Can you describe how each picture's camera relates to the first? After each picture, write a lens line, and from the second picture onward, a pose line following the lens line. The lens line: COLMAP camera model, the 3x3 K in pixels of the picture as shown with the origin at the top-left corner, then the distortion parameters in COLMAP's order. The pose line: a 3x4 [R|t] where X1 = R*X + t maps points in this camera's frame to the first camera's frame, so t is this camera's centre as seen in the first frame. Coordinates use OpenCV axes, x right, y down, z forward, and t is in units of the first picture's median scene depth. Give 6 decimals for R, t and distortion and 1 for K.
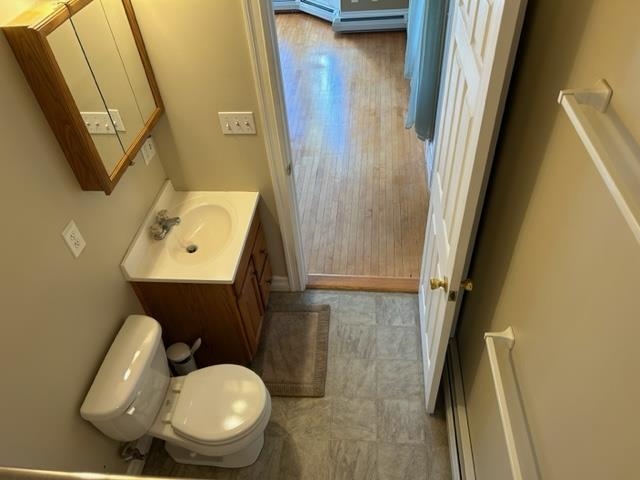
lens RADIAL K [[482.2, 0, 320.4], [0, 482.2, 237.8], [0, 0, 1]] dist [0.072870, -0.074597]
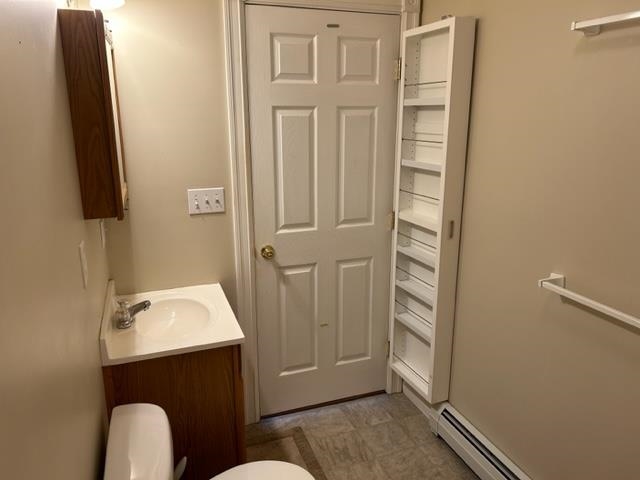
lens RADIAL K [[482.2, 0, 320.4], [0, 482.2, 237.8], [0, 0, 1]] dist [0.072870, -0.074597]
pose [[0.897239, -0.049271, 0.438788, -0.368453], [0.266705, 0.852464, -0.449638, 0.308711], [-0.351897, 0.520460, 0.778004, 0.172414]]
